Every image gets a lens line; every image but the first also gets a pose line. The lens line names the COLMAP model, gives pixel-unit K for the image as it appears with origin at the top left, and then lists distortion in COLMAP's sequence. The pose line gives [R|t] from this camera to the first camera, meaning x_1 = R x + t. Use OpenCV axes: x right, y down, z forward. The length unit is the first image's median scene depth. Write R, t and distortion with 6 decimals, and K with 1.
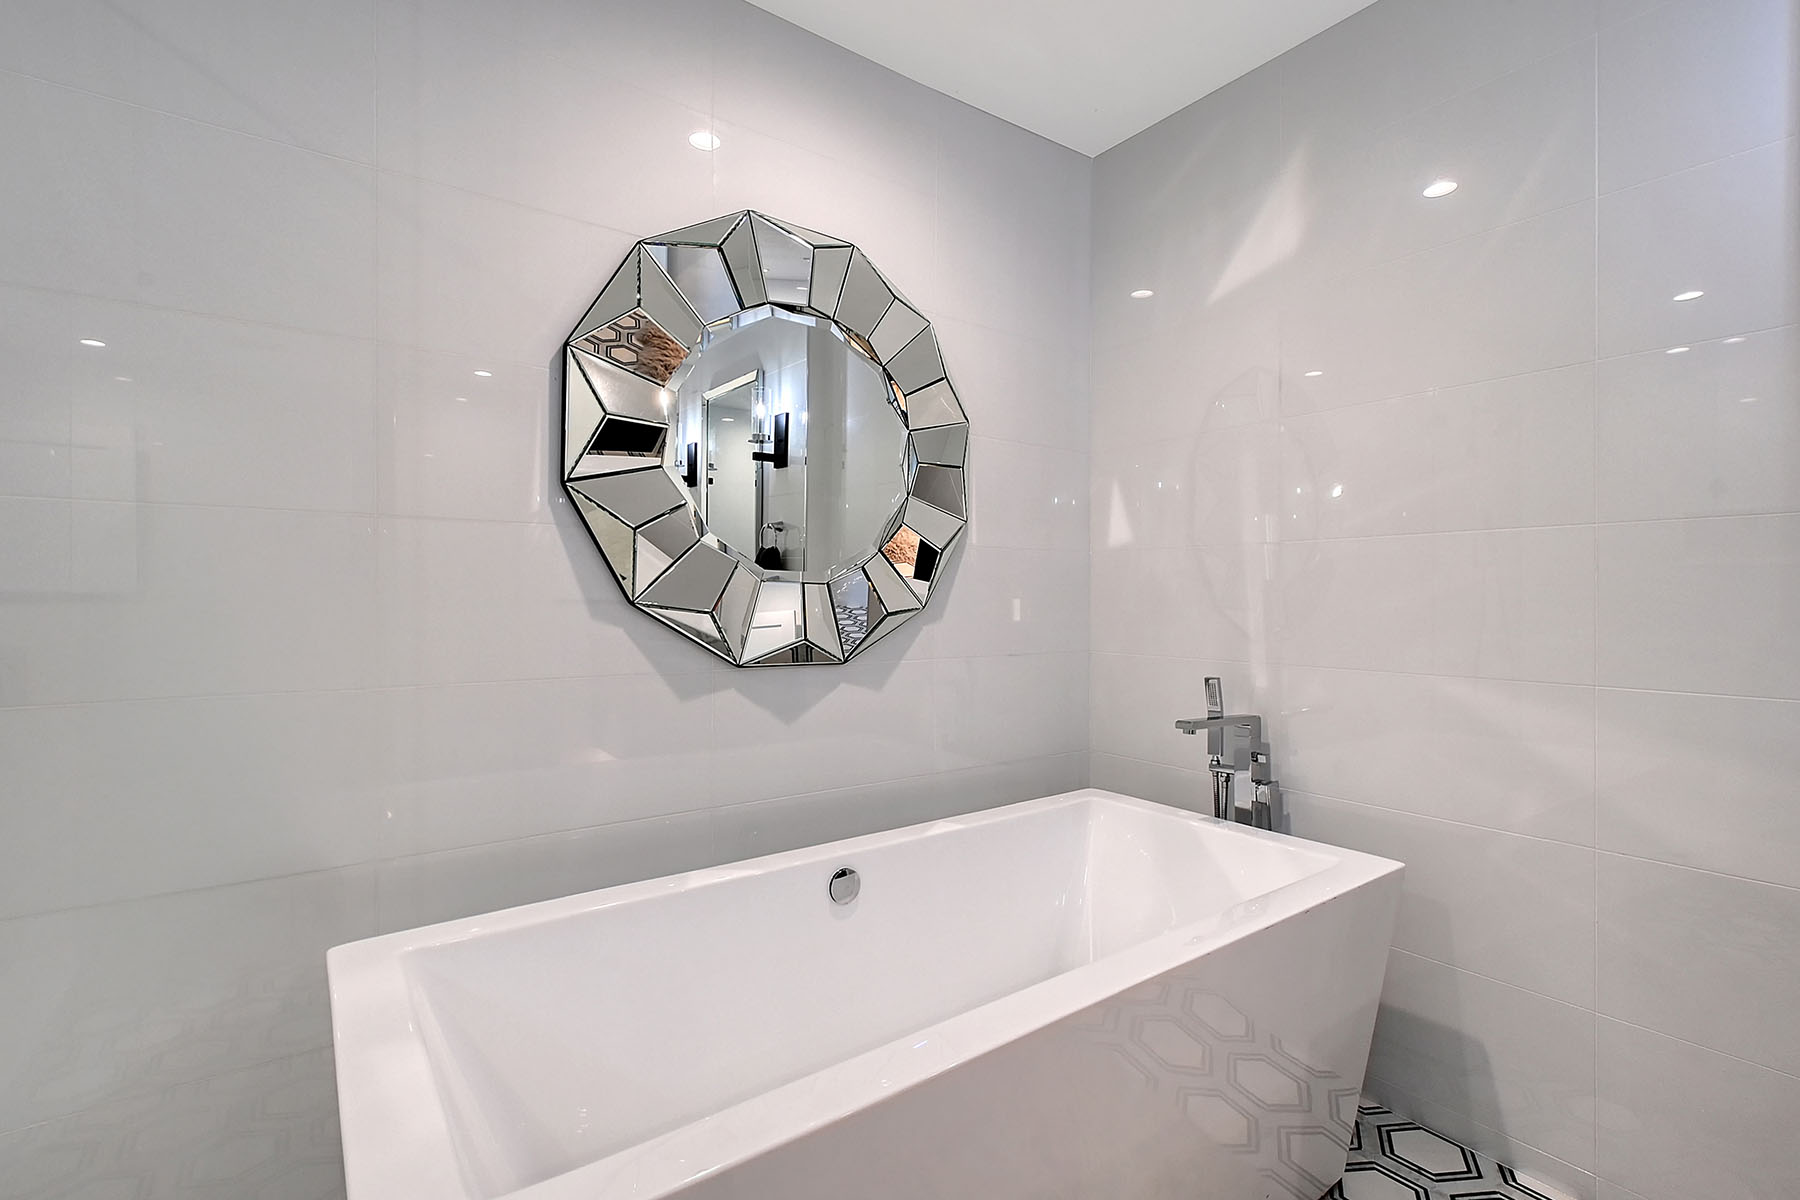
lens RADIAL K [[819.7, 0, 920.5], [0, 819.7, 602.4], [0, 0, 1]] dist [-0.001789, -0.000599]
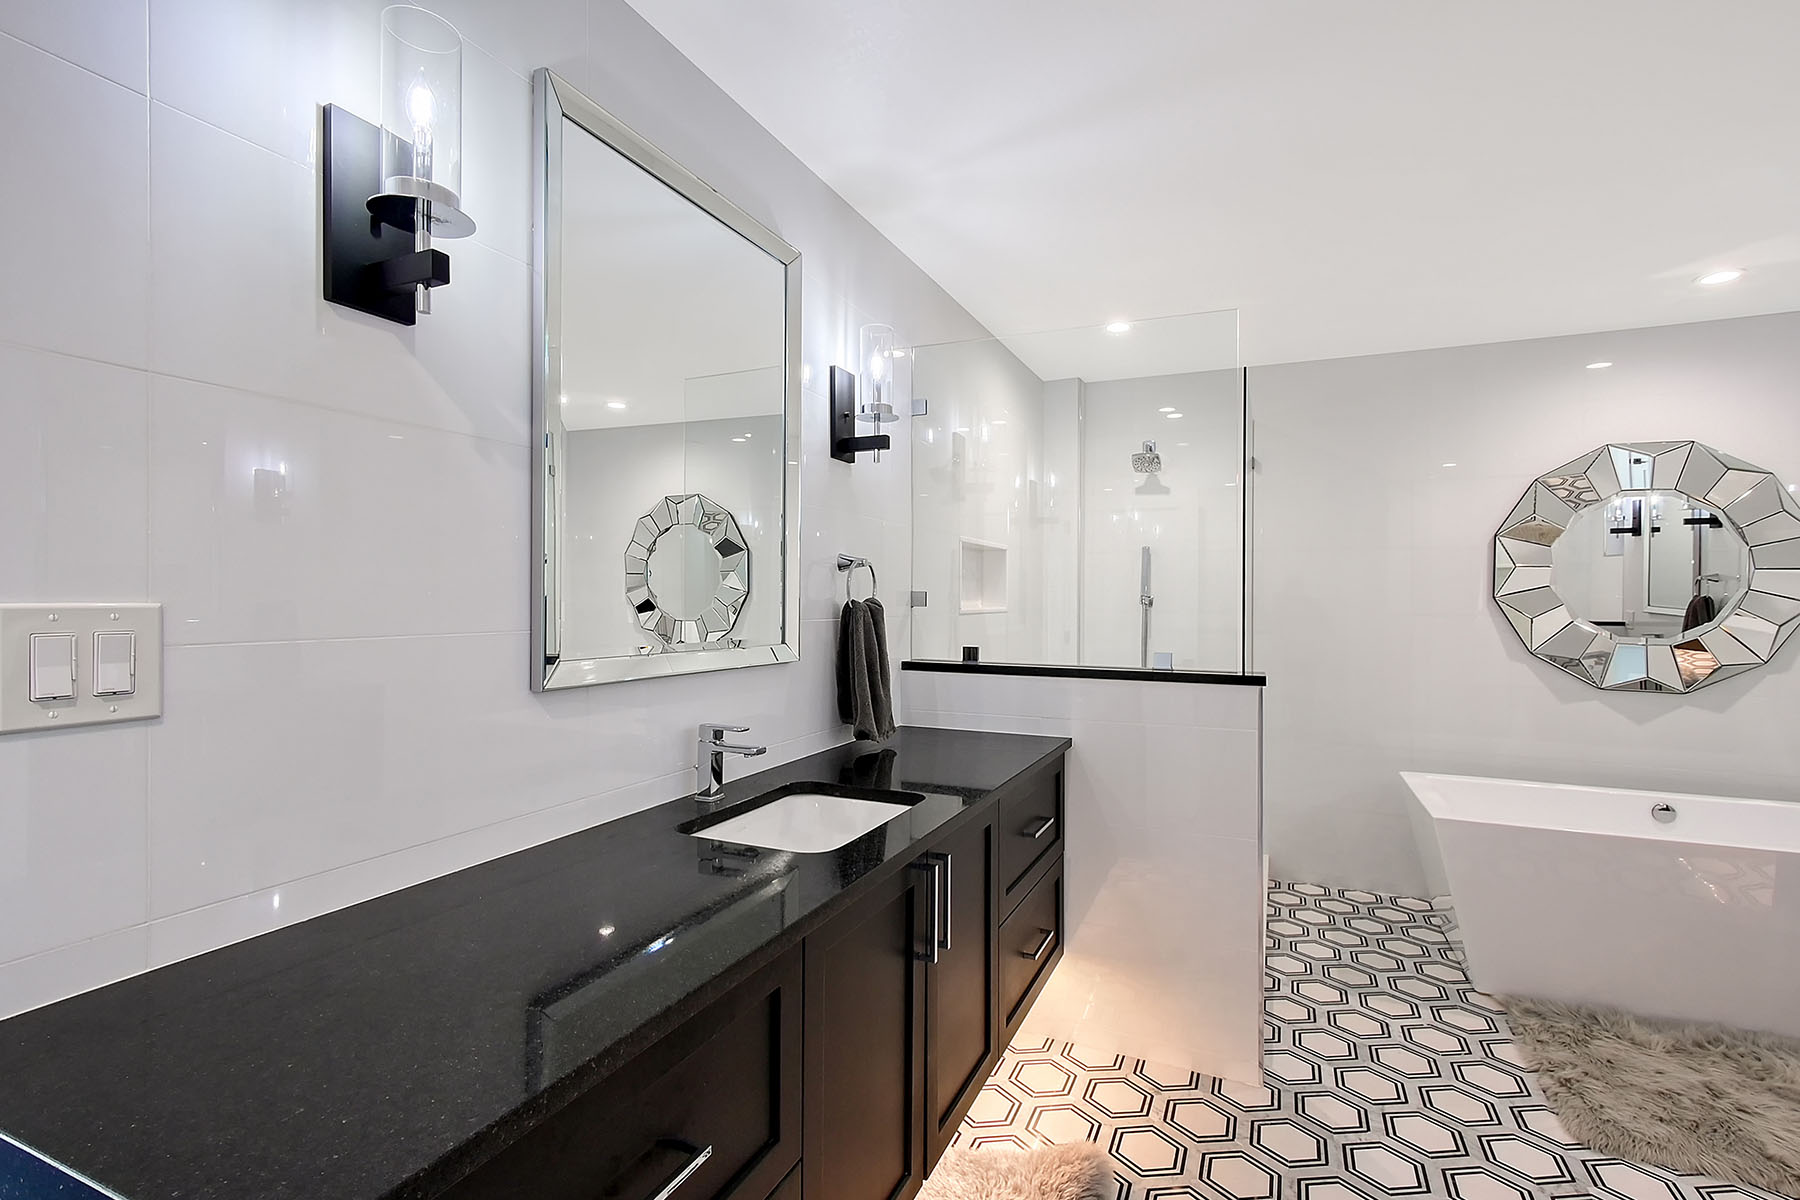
lens RADIAL K [[803.2, 0, 909.2], [0, 803.2, 597.5], [0, 0, 1]] dist [0.000839, -0.000957]
pose [[0.483548, -0.003088, -0.875313, 0.591737], [-0.012211, 0.999873, -0.010273, -0.087769], [0.875233, 0.015655, 0.483448, -1.212362]]
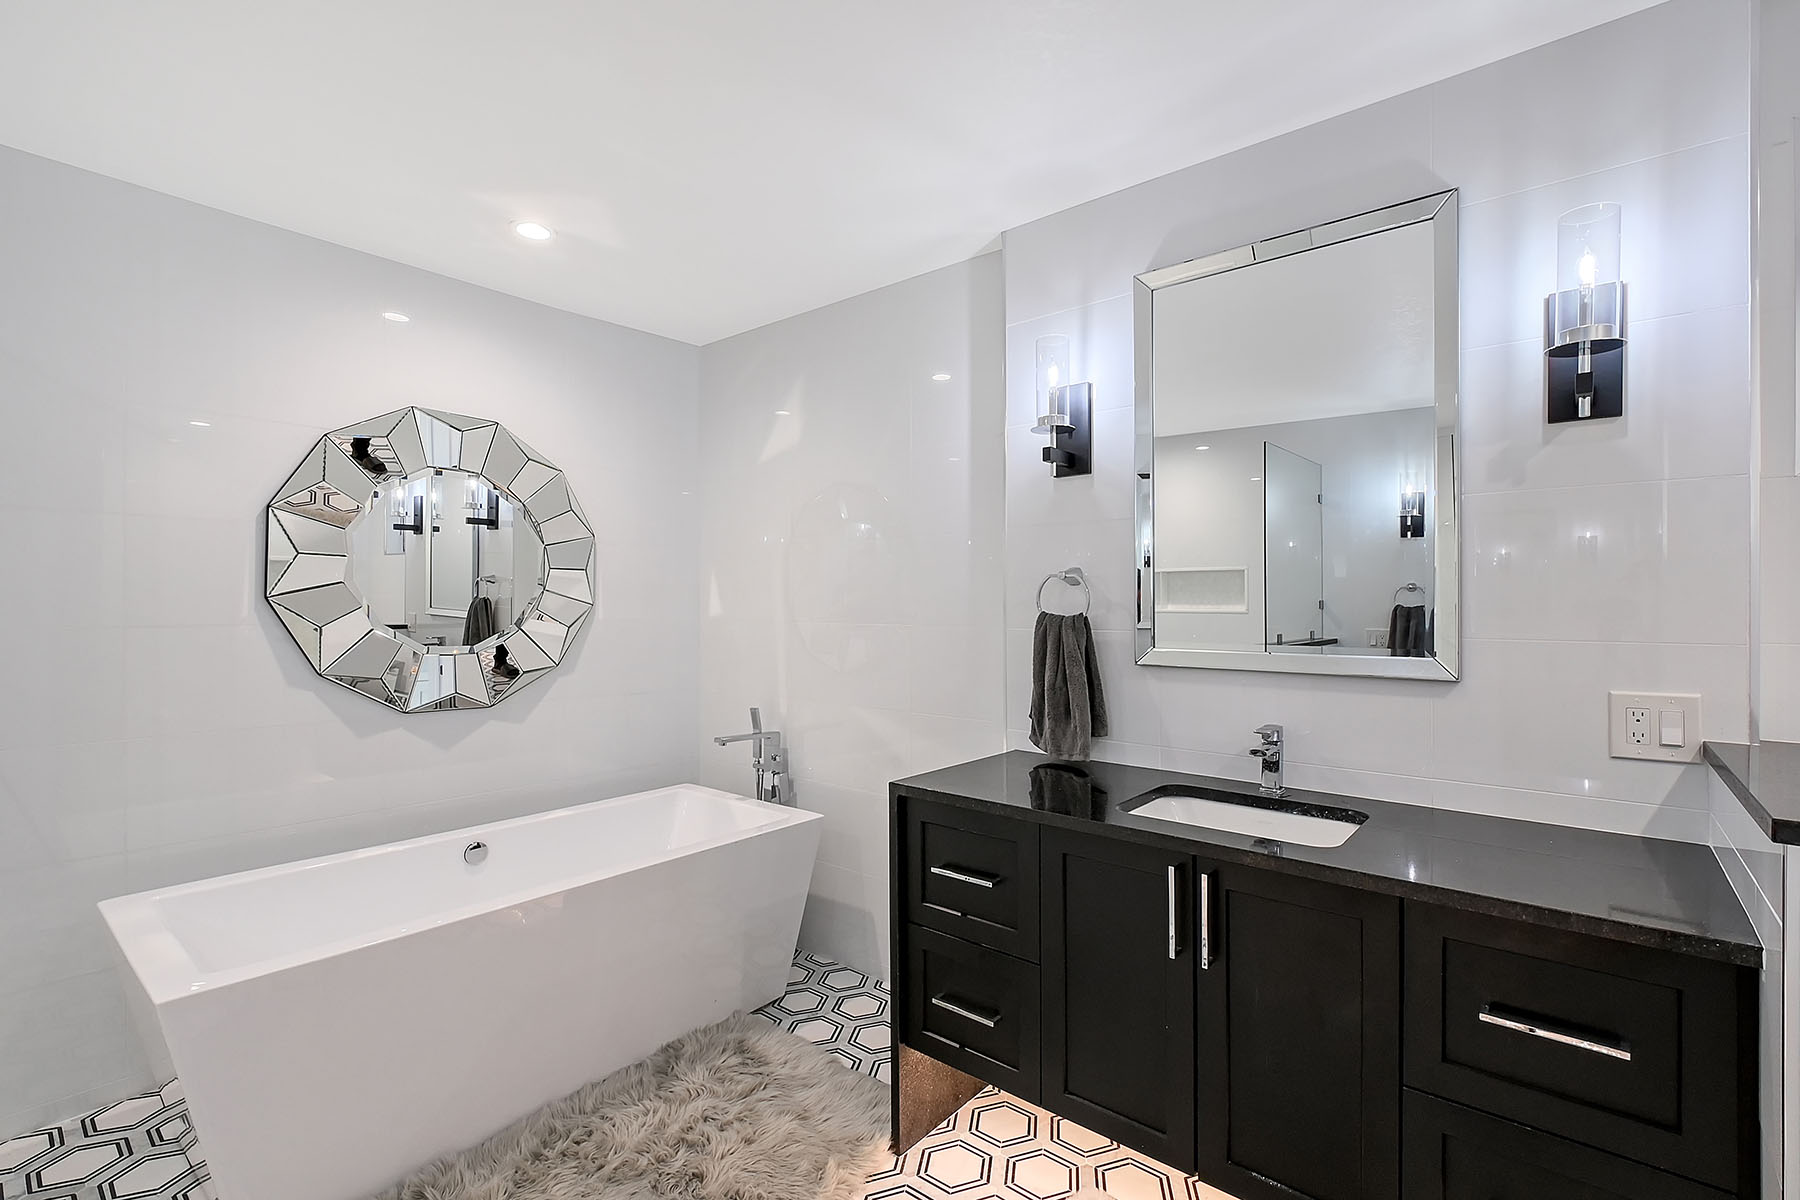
lens RADIAL K [[819.7, 0, 920.5], [0, 819.7, 602.4], [0, 0, 1]] dist [-0.001789, -0.000599]
pose [[0.971210, -0.005268, 0.238165, 0.314325], [0.007951, 0.999915, -0.010305, -0.094515], [-0.238090, 0.011902, 0.971170, -0.630547]]
